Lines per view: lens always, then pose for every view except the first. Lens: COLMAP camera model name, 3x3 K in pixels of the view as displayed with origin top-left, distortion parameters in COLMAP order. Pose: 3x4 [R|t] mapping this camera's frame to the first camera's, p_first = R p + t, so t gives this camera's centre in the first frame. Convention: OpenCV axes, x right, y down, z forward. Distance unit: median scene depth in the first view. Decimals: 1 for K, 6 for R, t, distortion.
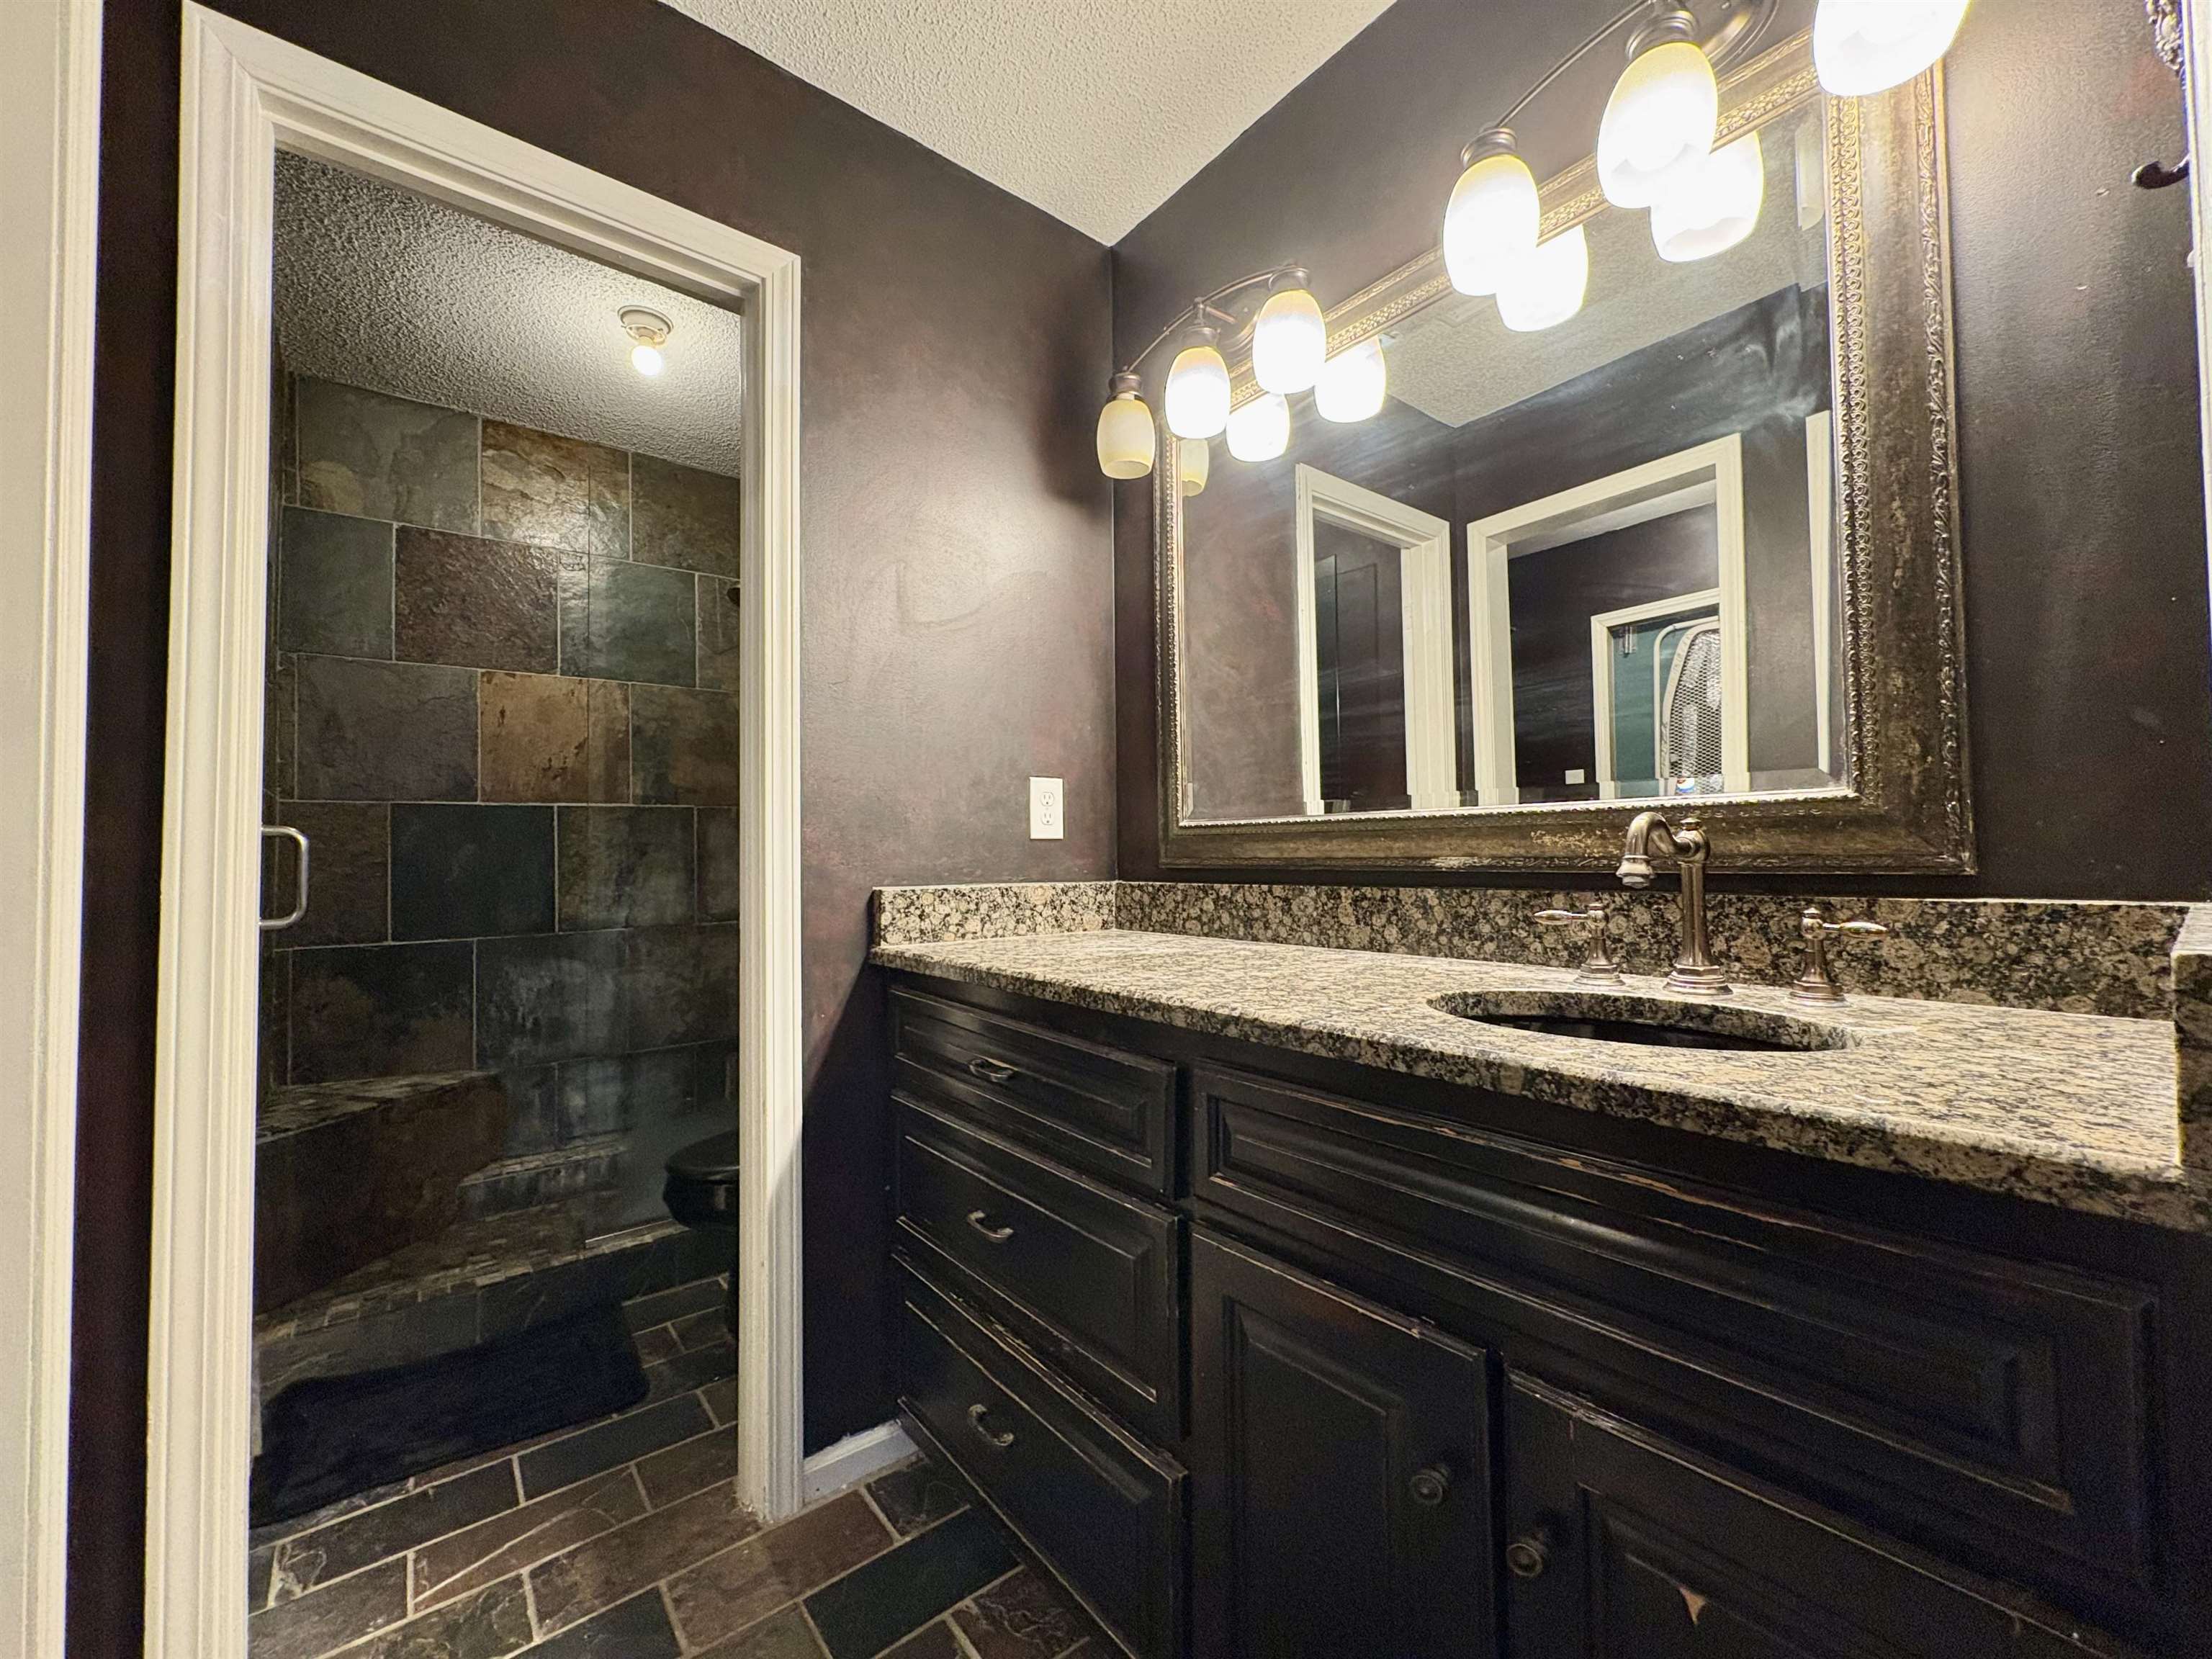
lens RADIAL K [[882.0, 0, 1100.9], [0, 882.0, 829.7], [0, 0, 1]] dist [-0.003358, -0.000506]
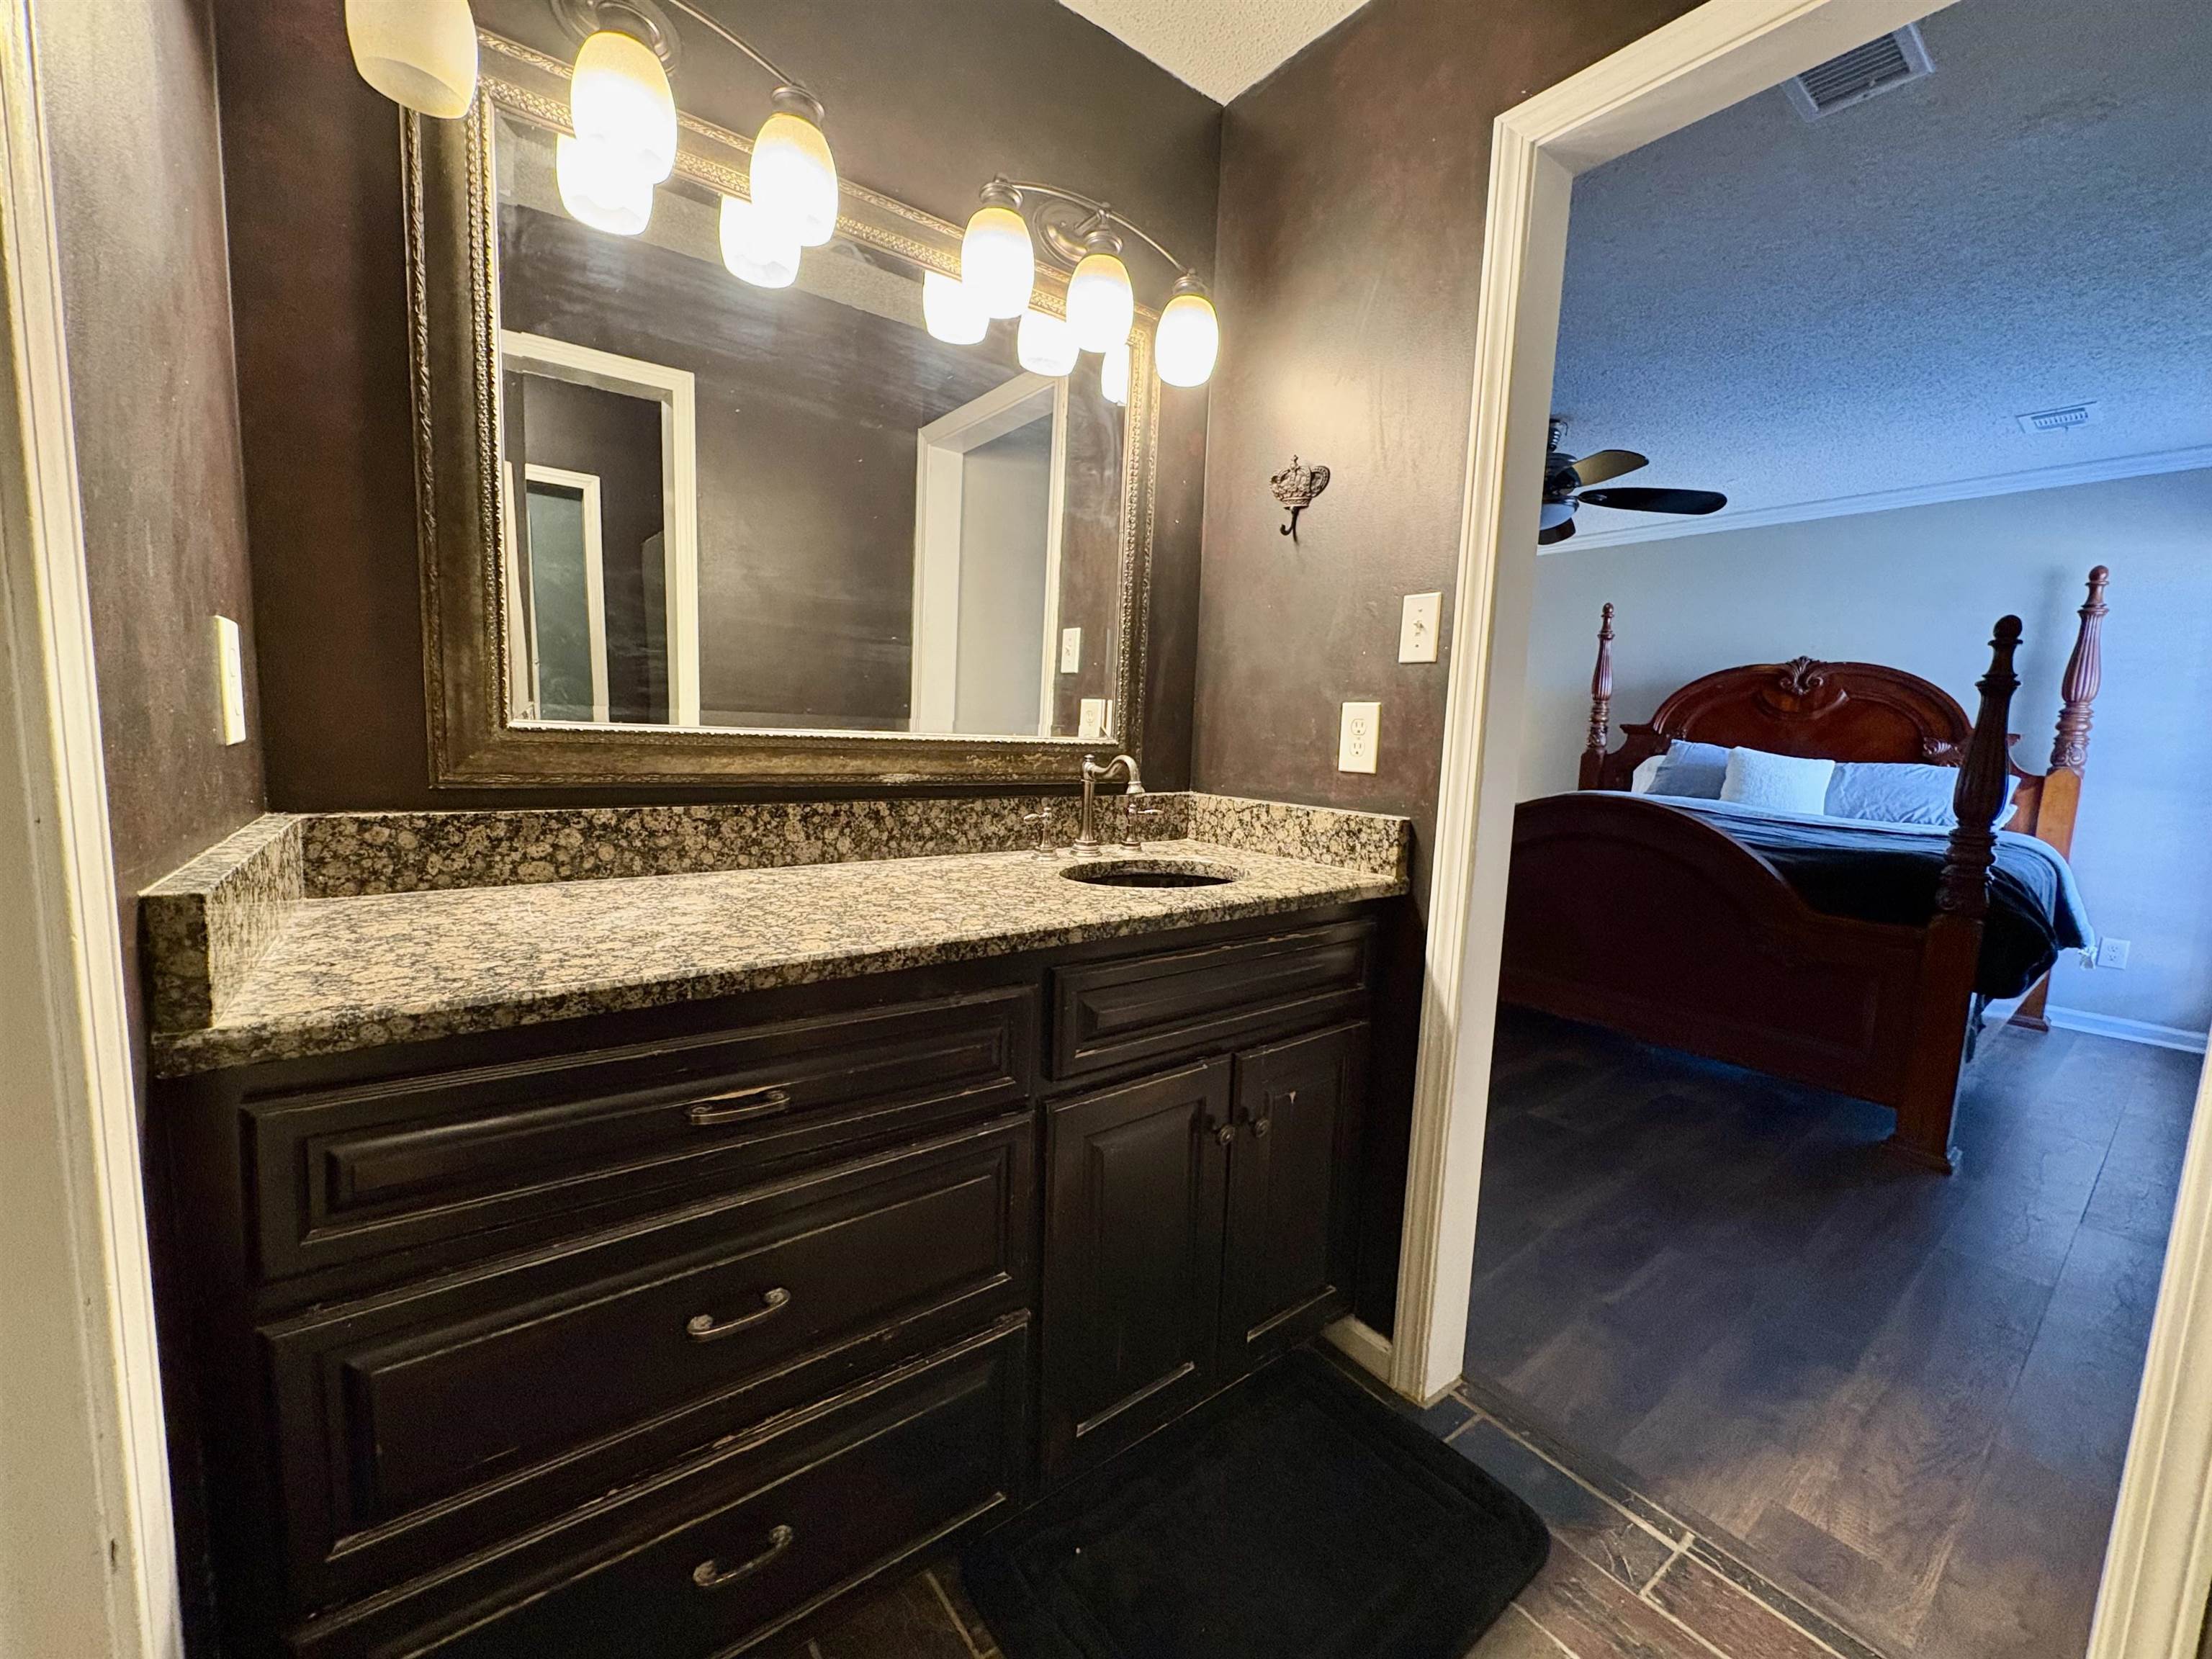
lens RADIAL K [[882.0, 0, 1107.2], [0, 882.0, 833.9], [0, 0, 1]] dist [-0.003358, -0.000506]
pose [[0.014449, -0.109886, 0.993839, -1.141594], [-0.068440, 0.991503, 0.110623, -0.056874], [-0.997551, -0.069617, 0.006806, 1.038487]]
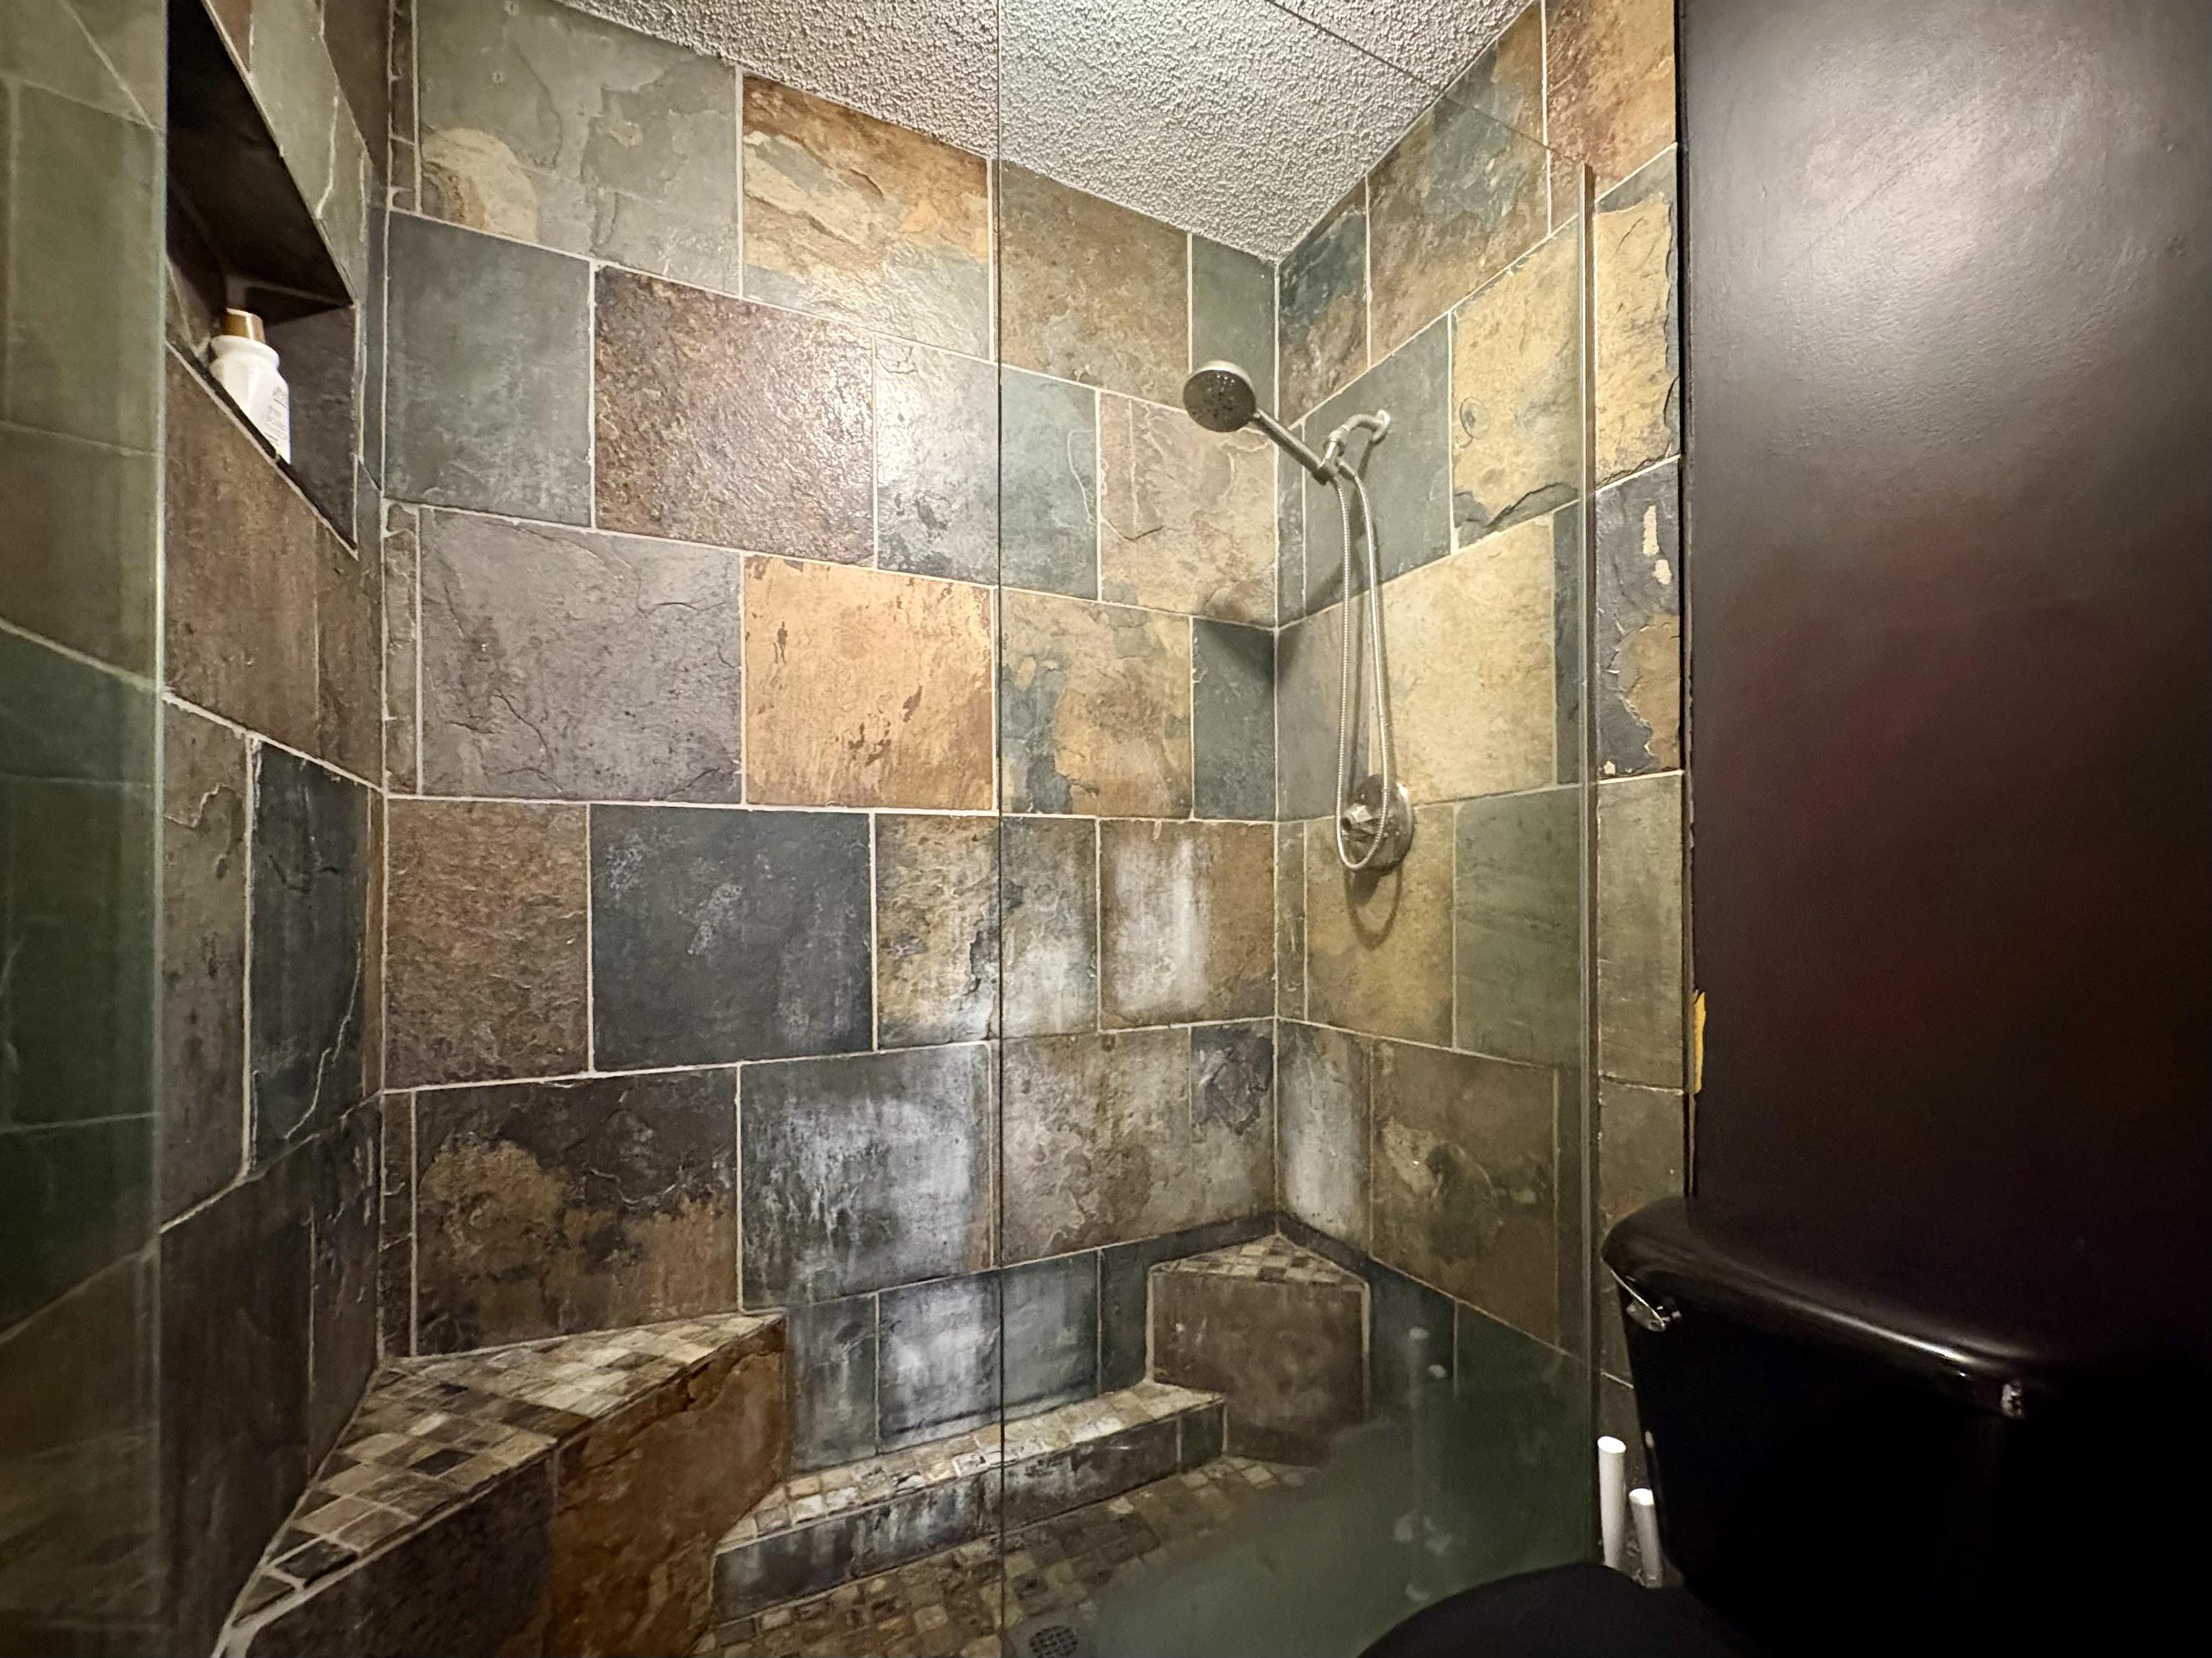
lens RADIAL K [[882.0, 0, 1135.4], [0, 882.0, 890.9], [0, 0, 1]] dist [-0.003358, -0.000506]
pose [[0.983318, 0.005808, -0.181804, -0.356789], [-0.001897, 0.999763, 0.021679, 0.007704], [0.181887, -0.020973, 0.983096, 0.491878]]
